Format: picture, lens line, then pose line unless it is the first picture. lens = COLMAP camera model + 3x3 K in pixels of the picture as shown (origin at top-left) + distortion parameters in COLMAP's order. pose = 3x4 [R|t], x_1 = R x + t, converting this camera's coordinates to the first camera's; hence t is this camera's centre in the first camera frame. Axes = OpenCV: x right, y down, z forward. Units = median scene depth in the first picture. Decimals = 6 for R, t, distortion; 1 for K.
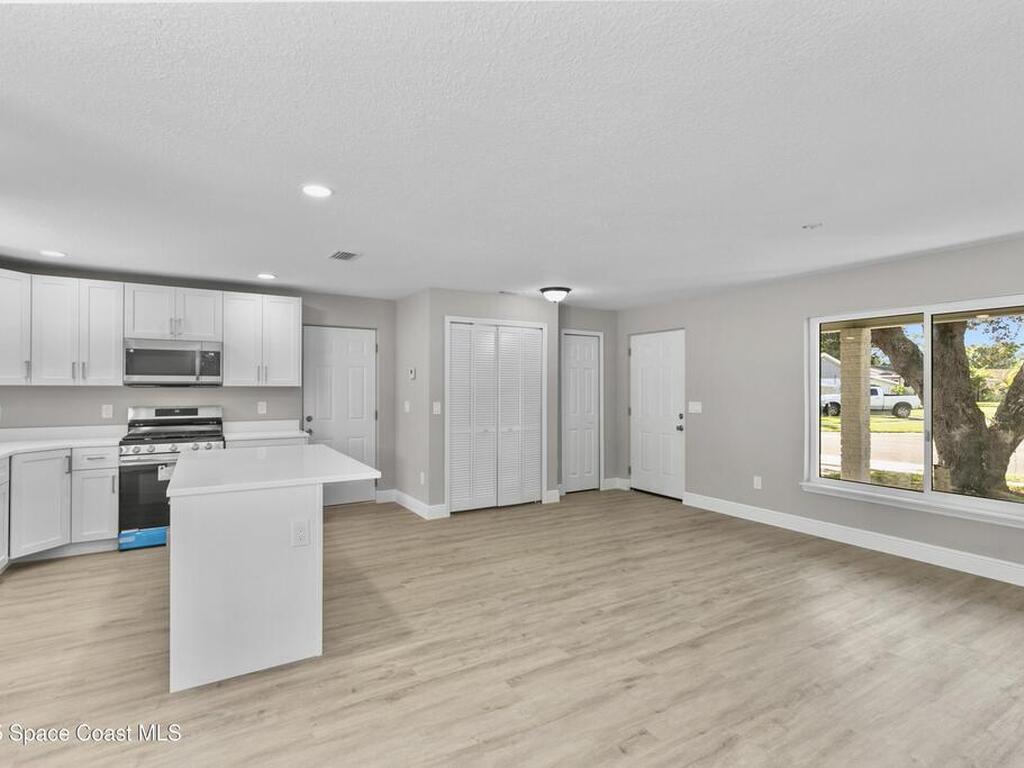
lens RADIAL K [[519.1, 0, 509.1], [0, 519.1, 384.9], [0, 0, 1]] dist [0.011827, -0.001068]
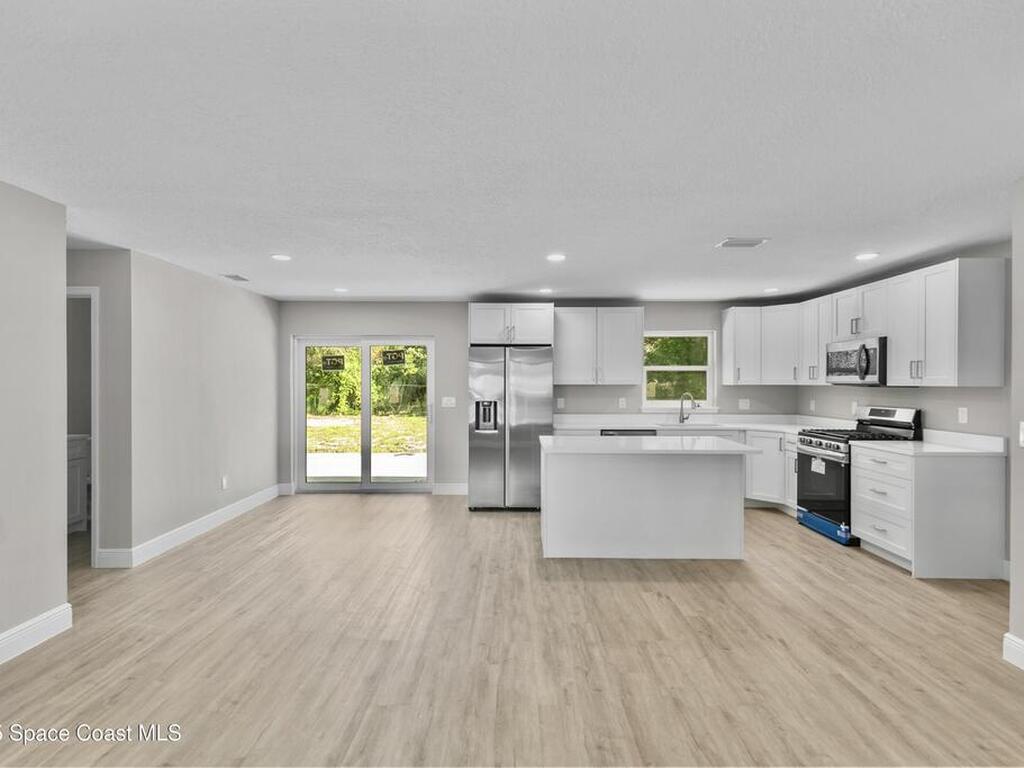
lens RADIAL K [[519.1, 0, 509.1], [0, 519.1, 384.9], [0, 0, 1]] dist [0.011827, -0.001068]
pose [[-0.524848, 0.000864, -0.851196, 0.762549], [0.001994, 0.999998, -0.000214, -0.000352], [0.851194, -0.001810, -0.524849, 1.290898]]
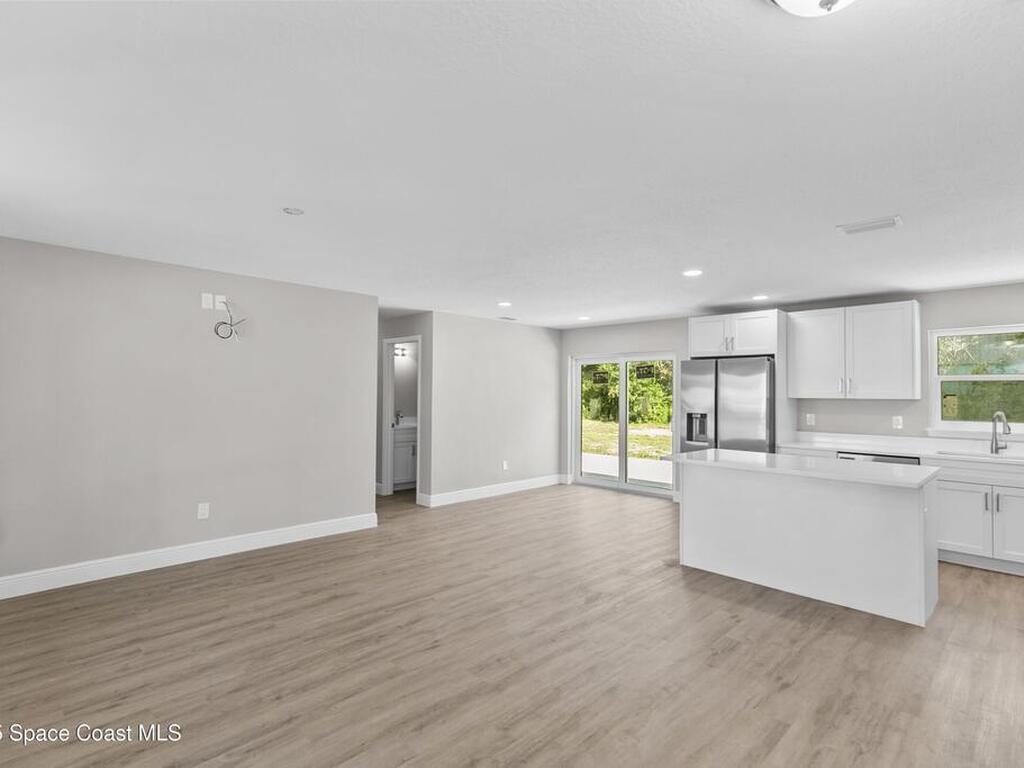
lens RADIAL K [[519.1, 0, 509.1], [0, 519.1, 384.9], [0, 0, 1]] dist [0.011827, -0.001068]
pose [[-0.970368, -0.015802, -0.241115, 0.412543], [-0.010673, 0.999688, -0.022566, 0.003695], [0.241397, -0.019324, -0.970234, 1.825418]]
